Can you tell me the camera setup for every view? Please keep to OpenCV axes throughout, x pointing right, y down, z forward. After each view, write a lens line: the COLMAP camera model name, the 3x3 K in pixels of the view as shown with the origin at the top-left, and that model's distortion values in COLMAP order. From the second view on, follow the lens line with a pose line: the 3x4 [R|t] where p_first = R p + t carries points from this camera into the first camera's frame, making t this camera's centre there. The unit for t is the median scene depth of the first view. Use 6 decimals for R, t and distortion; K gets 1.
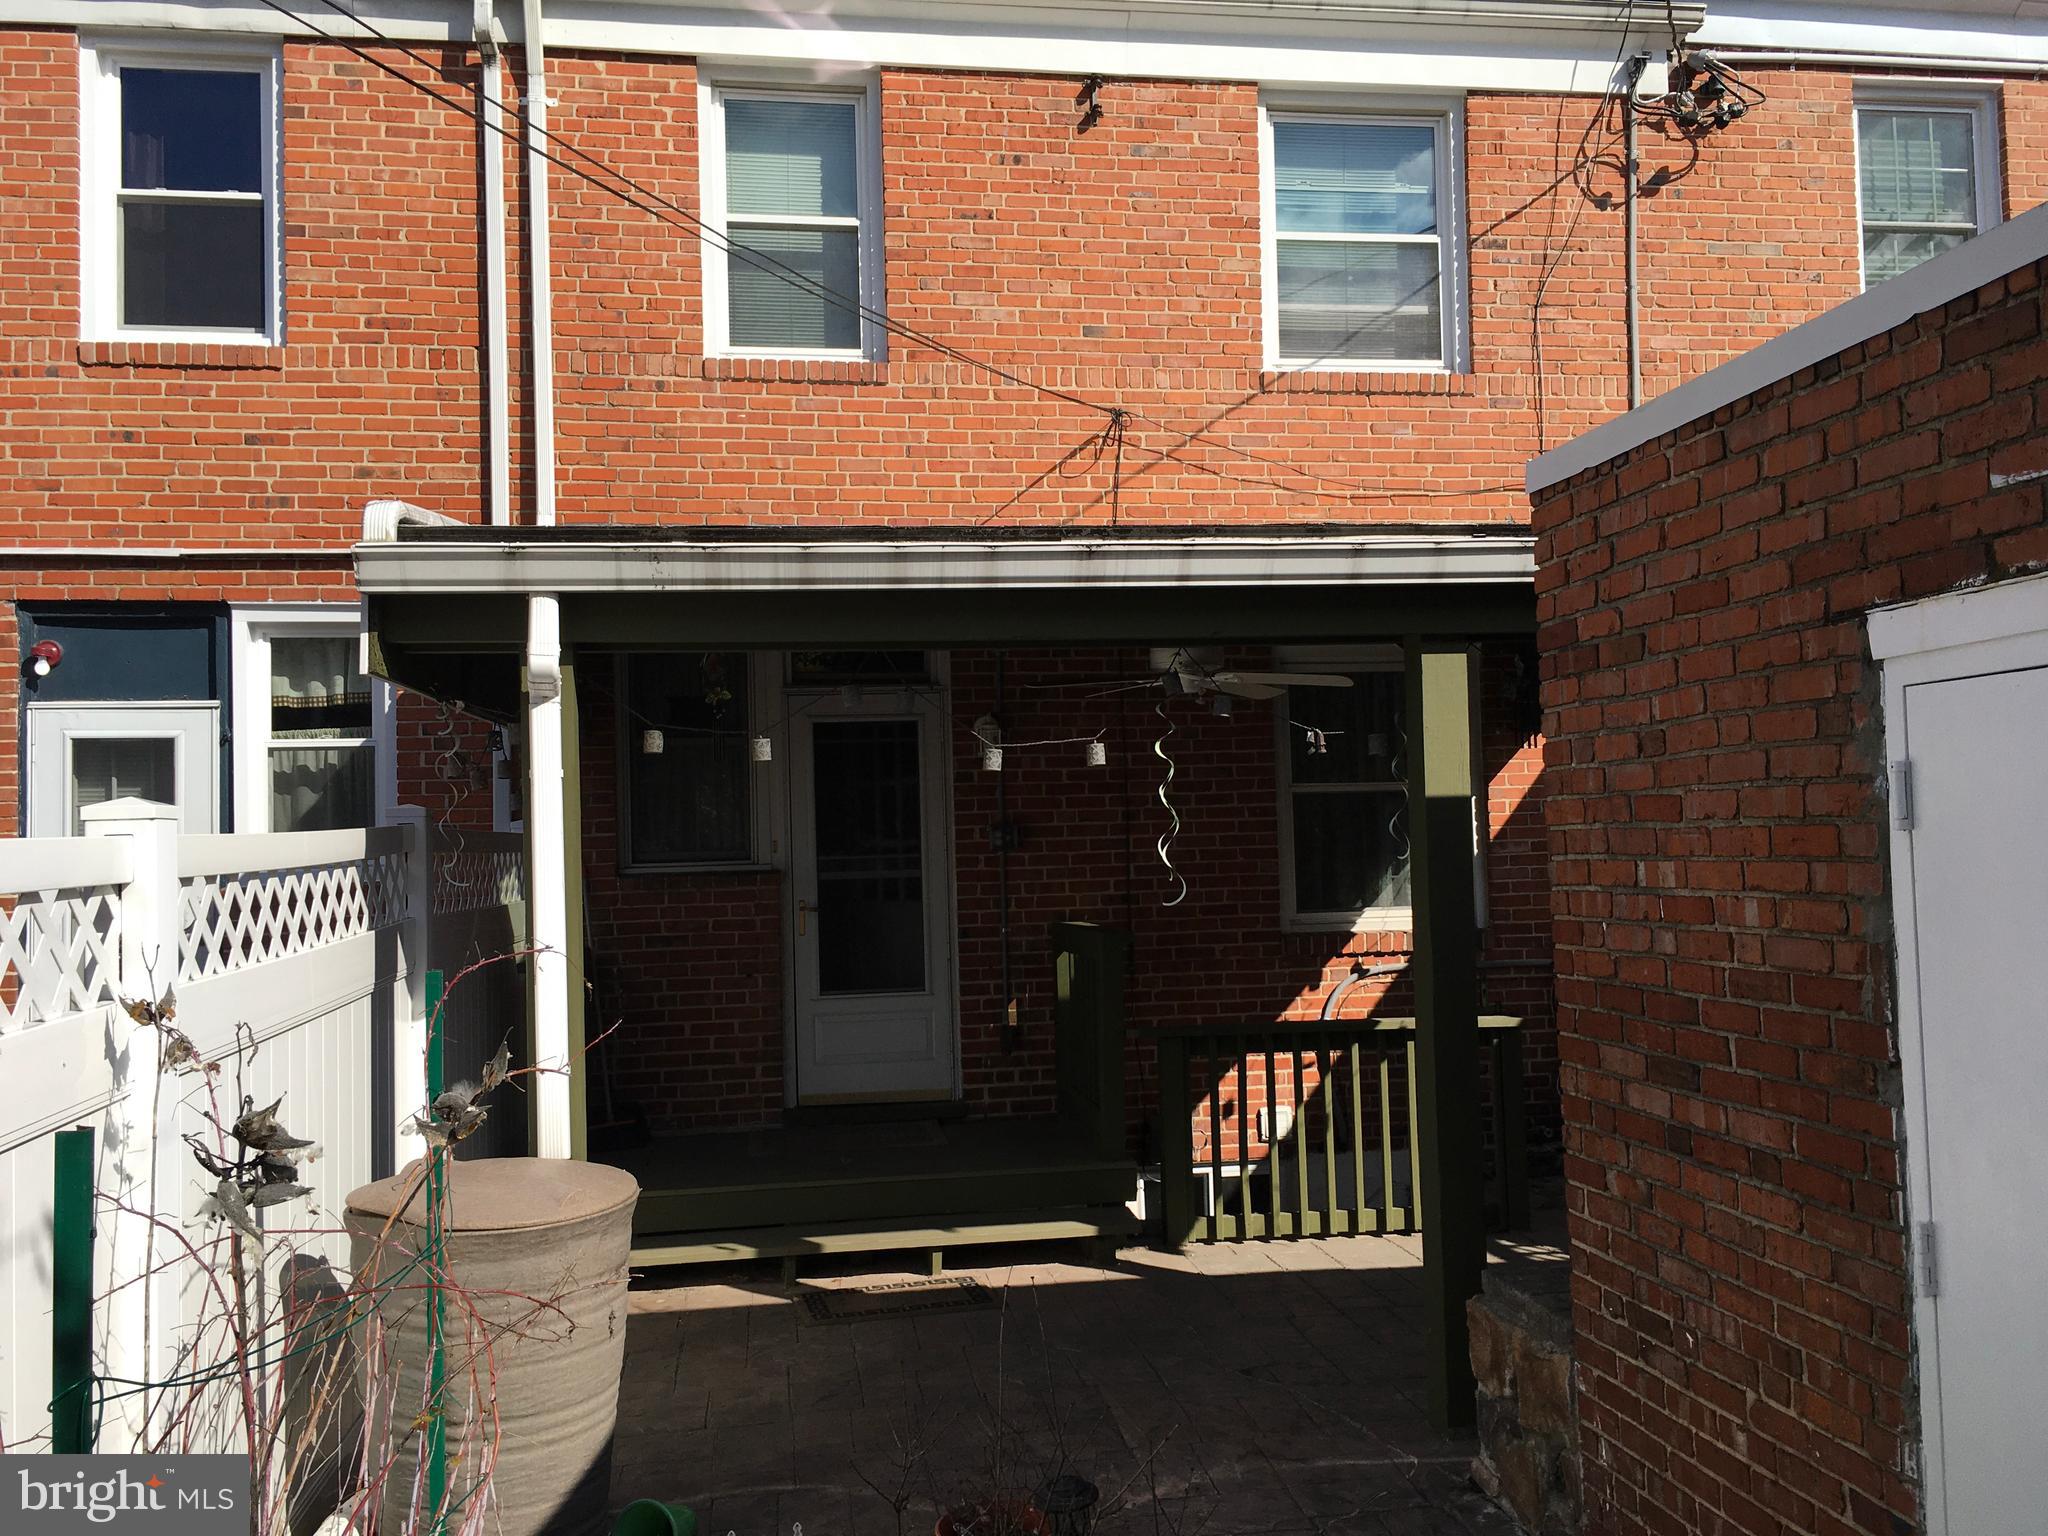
lens RADIAL K [[1738.3, 0, 1020.4], [0, 1738.3, 770.2], [0, 0, 1]] dist [0.078000, -0.104708]
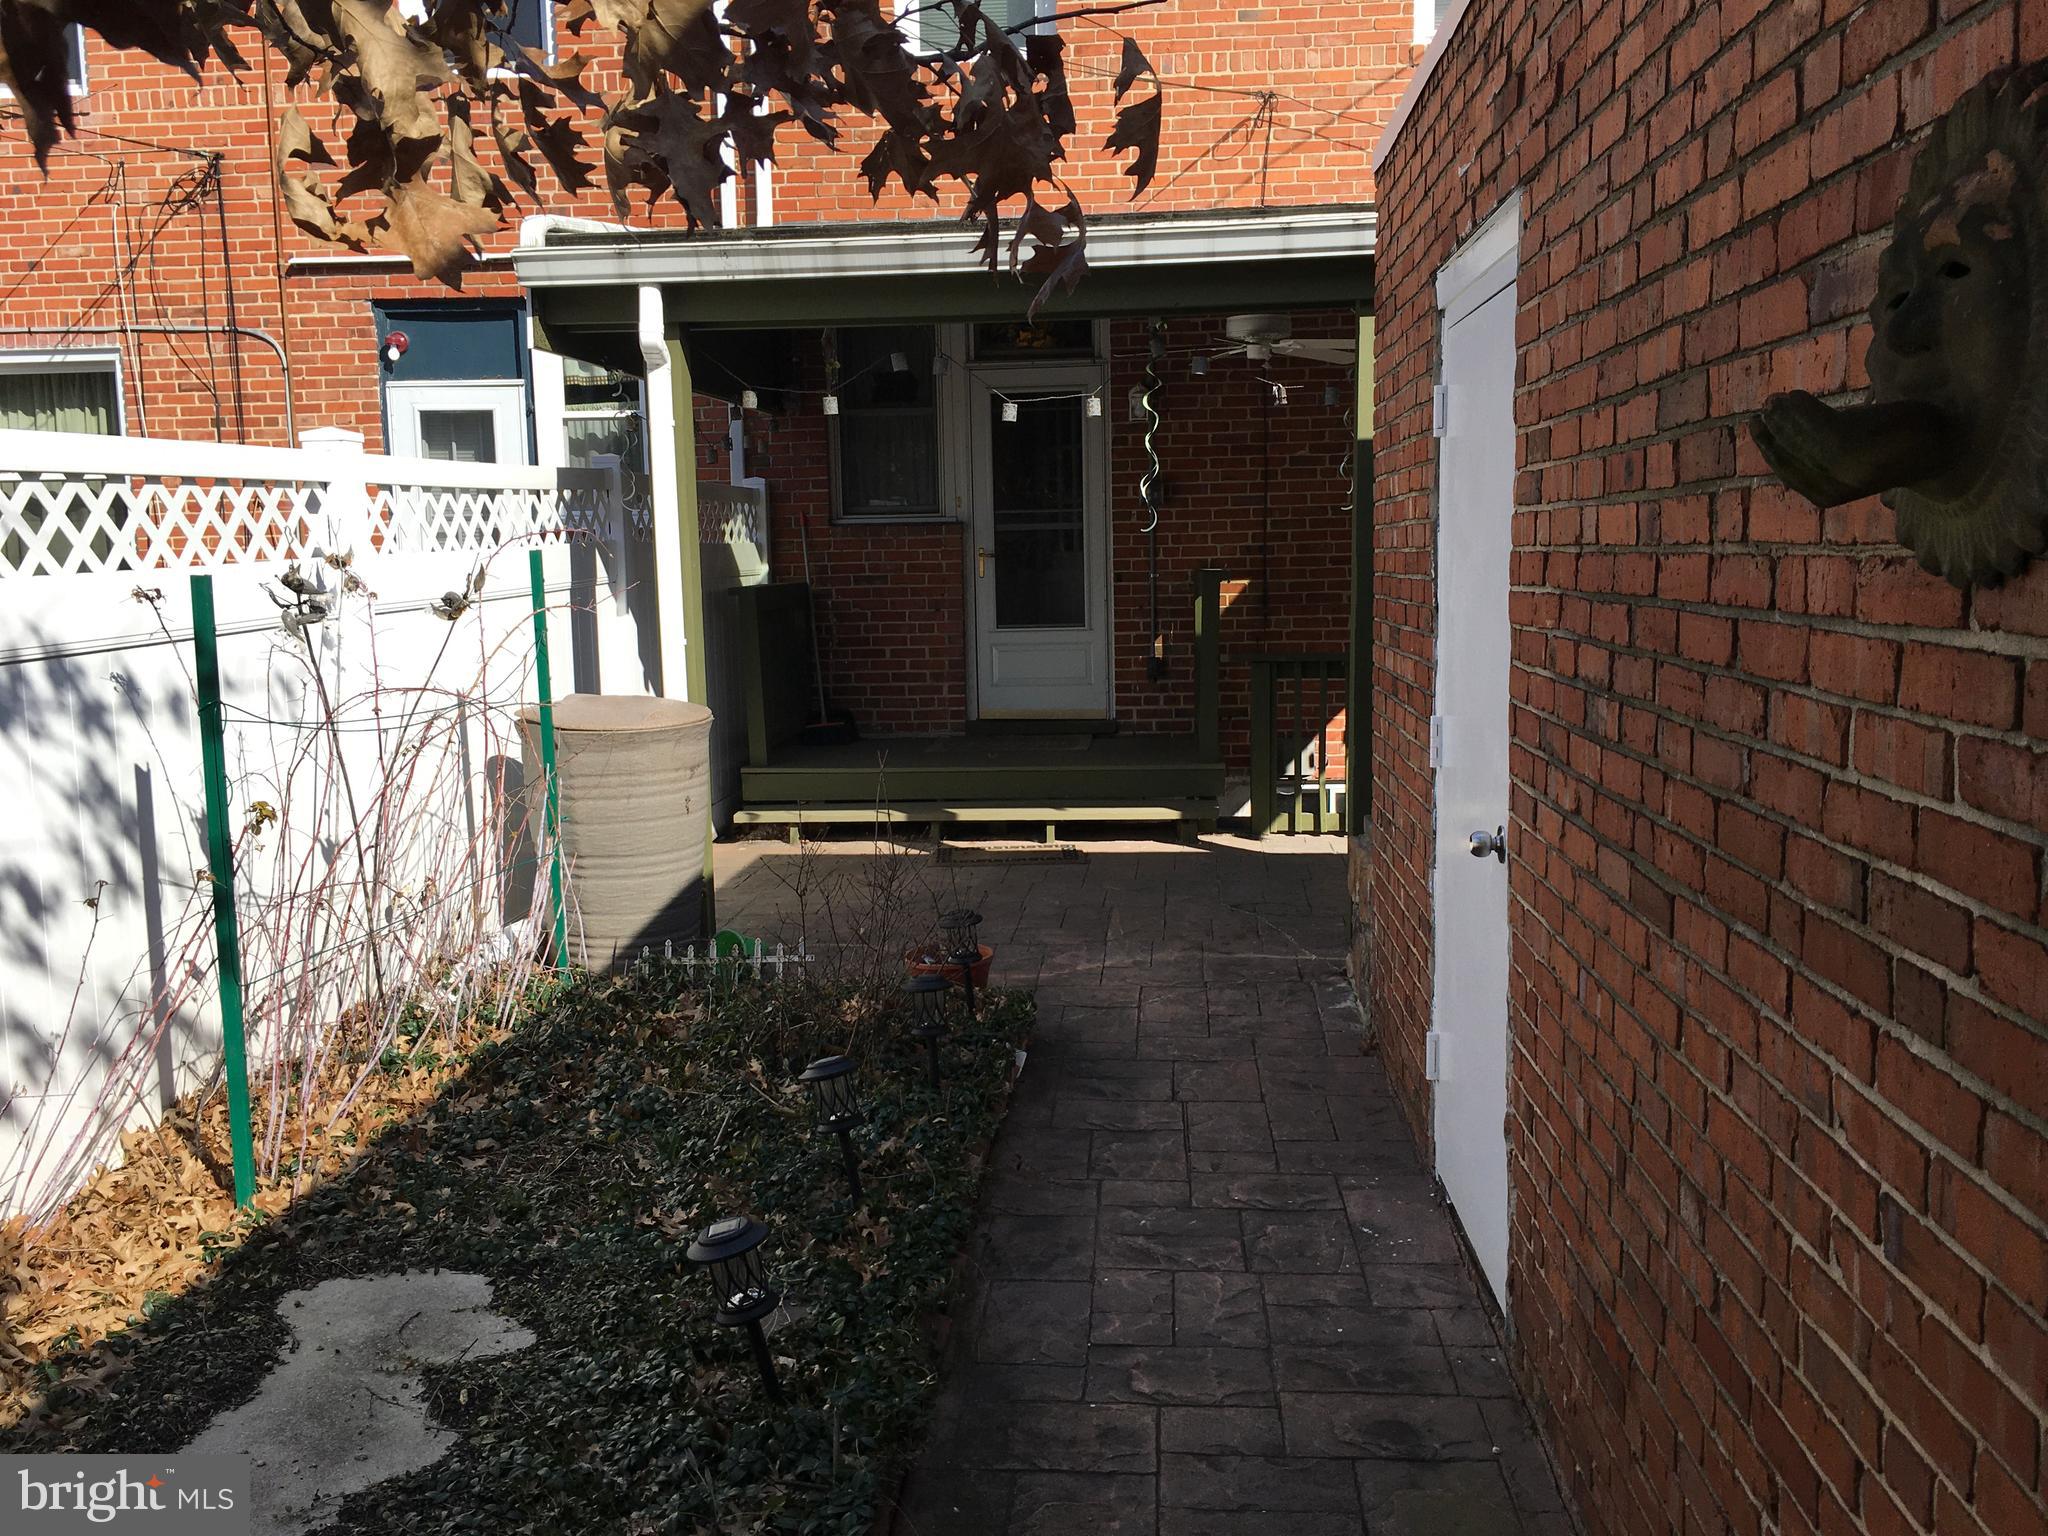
lens RADIAL K [[1738.3, 0, 1017.0], [0, 1738.3, 769.4], [0, 0, 1]] dist [0.078000, -0.104708]
pose [[0.972389, 0.037244, -0.230377, 0.182741], [0.003340, 0.984860, 0.173319, 0.018718], [0.233344, -0.169303, 0.957542, -0.158314]]
